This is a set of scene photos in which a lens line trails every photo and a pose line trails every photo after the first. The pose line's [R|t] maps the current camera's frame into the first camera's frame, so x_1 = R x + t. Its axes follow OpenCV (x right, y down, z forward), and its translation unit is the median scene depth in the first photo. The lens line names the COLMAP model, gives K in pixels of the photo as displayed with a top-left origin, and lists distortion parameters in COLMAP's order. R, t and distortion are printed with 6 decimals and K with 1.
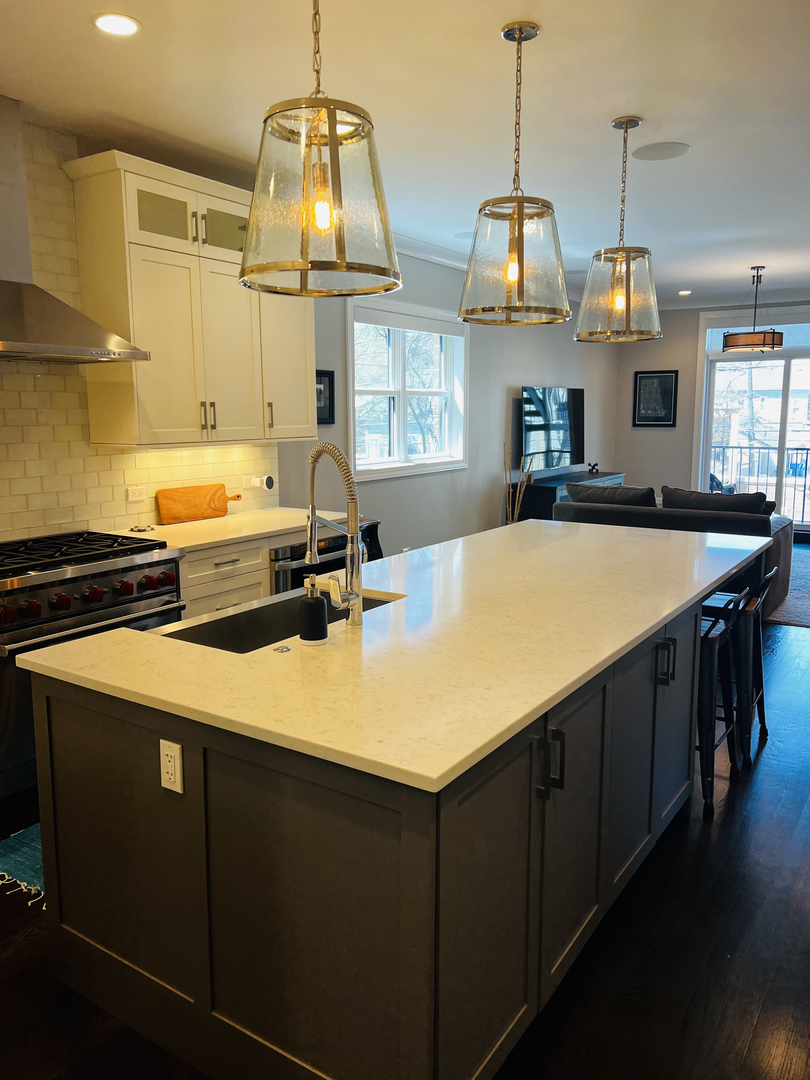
lens RADIAL K [[816.0, 0, 406.4], [0, 816.0, 540.0], [0, 0, 1]] dist [0.009727, 0.000956]
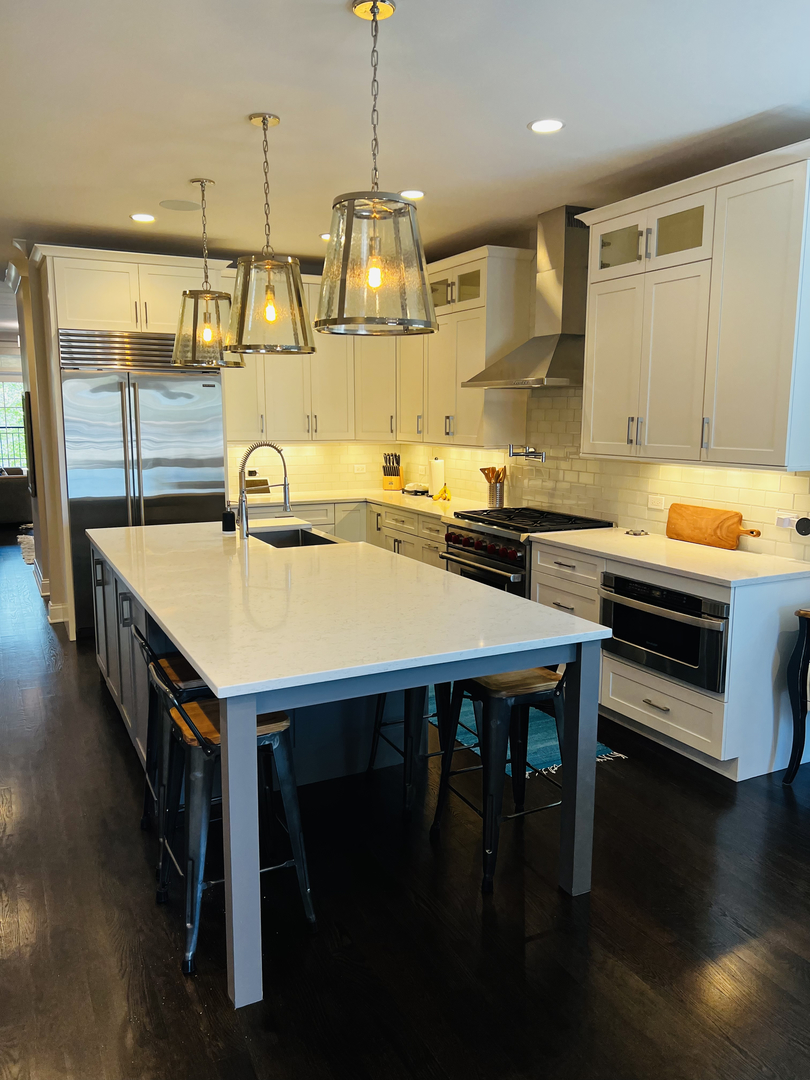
lens RADIAL K [[816.0, 0, 406.3], [0, 816.0, 538.2], [0, 0, 1]] dist [0.009727, 0.000956]
pose [[-0.495534, 0.135564, -0.857944, 0.750243], [-0.141645, 0.961911, 0.233803, -0.213222], [0.856961, 0.237381, -0.457458, 1.210066]]
